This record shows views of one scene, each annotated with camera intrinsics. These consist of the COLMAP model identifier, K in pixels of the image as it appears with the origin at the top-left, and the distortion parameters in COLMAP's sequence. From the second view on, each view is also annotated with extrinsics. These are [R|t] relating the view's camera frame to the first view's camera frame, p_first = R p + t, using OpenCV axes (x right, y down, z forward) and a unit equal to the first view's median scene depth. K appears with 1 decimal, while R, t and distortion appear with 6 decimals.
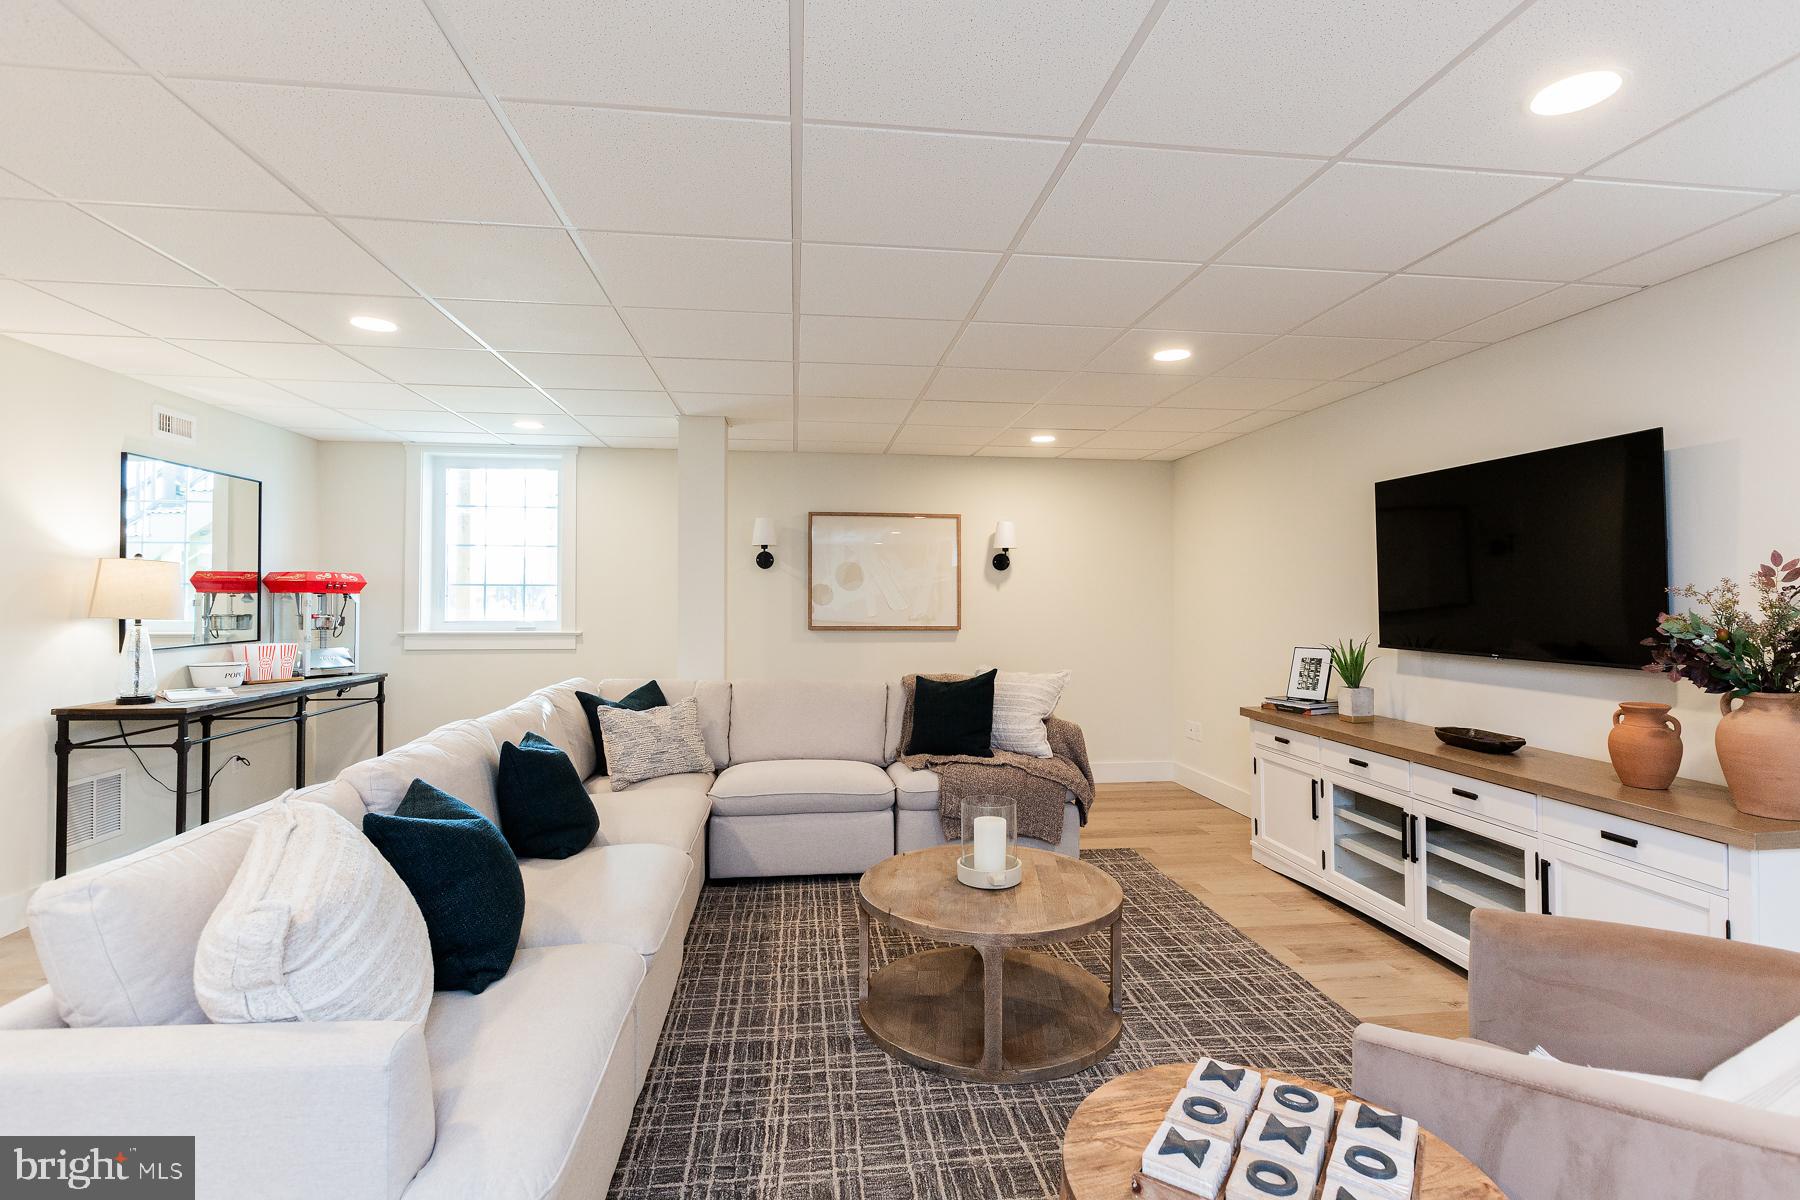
lens RADIAL K [[877.2, 0, 902.0], [0, 877.2, 593.5], [0, 0, 1]] dist [-0.002423, -0.000025]
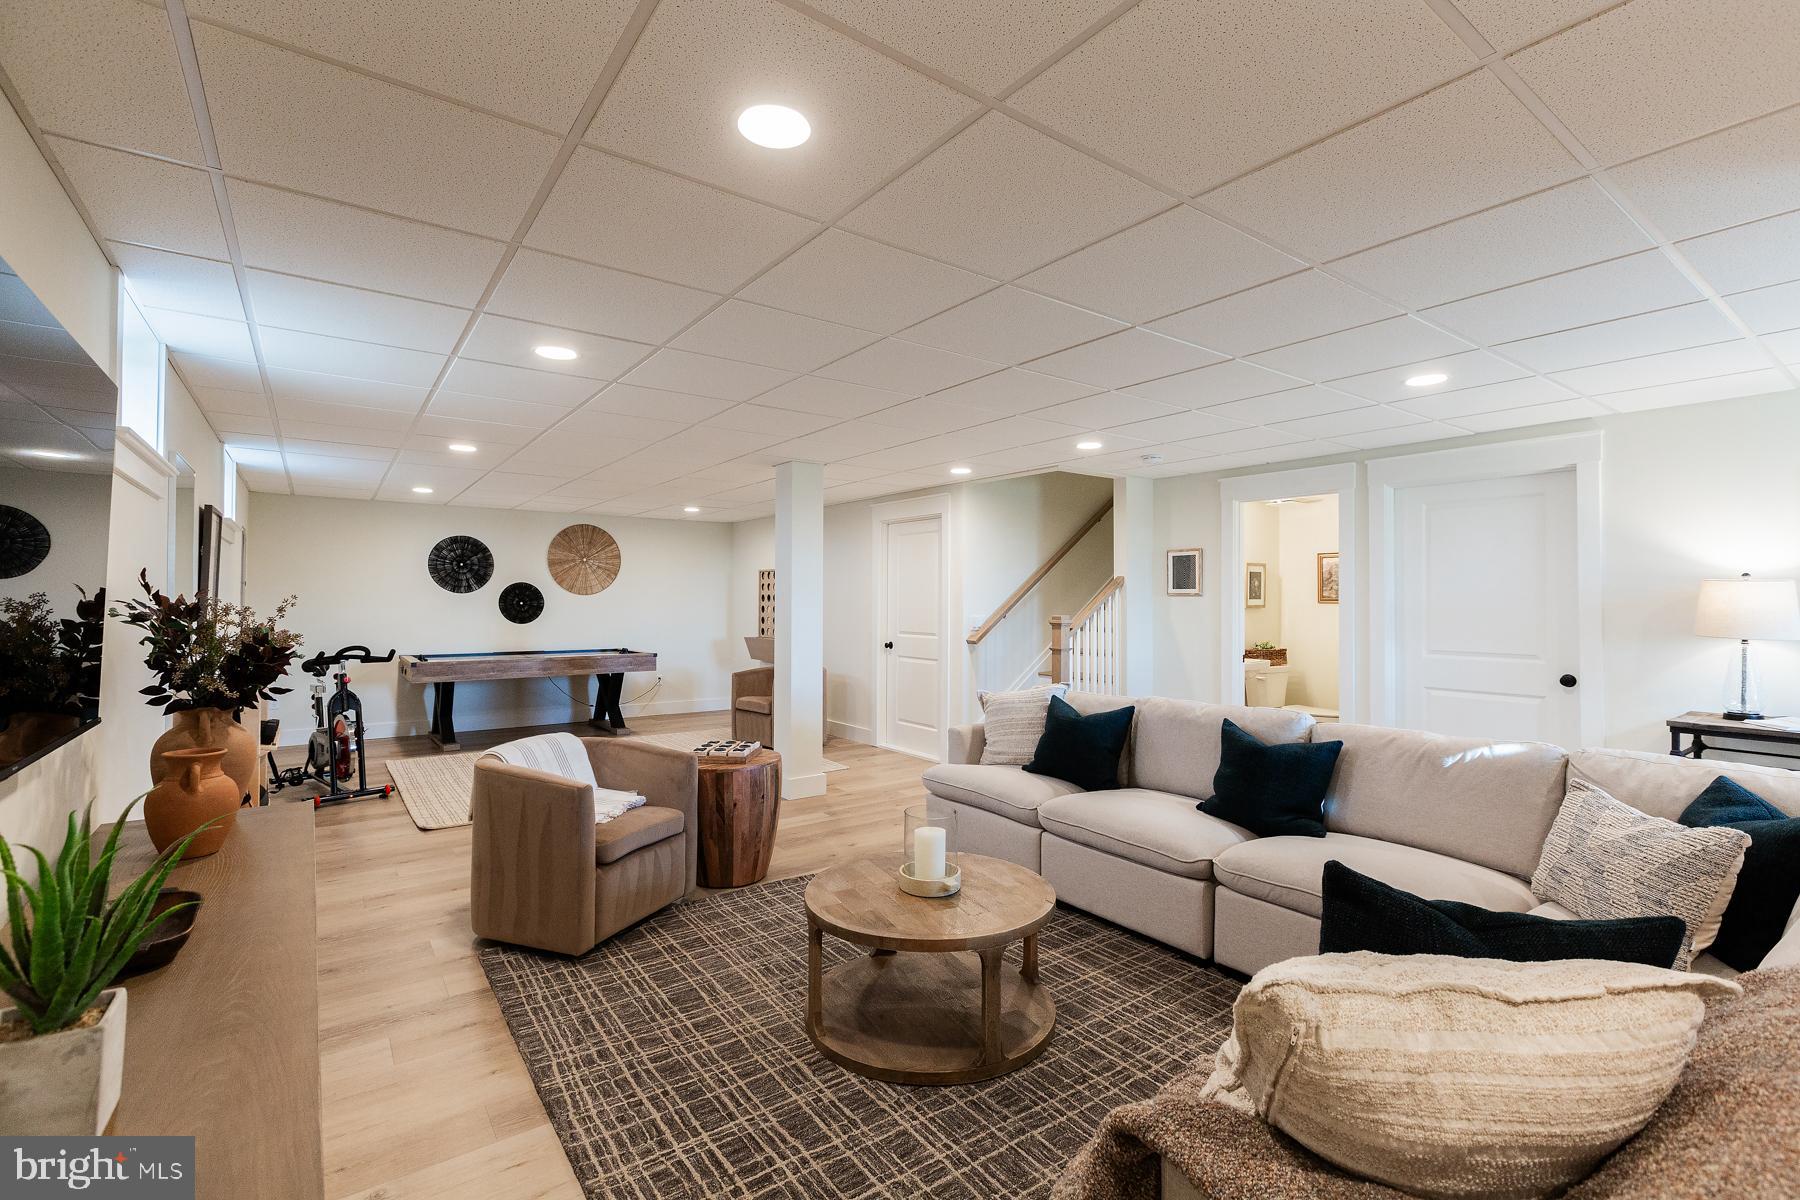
lens RADIAL K [[813.6, 0, 905.4], [0, 813.6, 595.7], [0, 0, 1]] dist [-0.001066, -0.000085]
pose [[-0.879387, -0.007467, -0.476049, 0.557837], [-0.002591, 0.999937, -0.010899, -0.009181], [0.476101, -0.008351, -0.879351, 1.744020]]
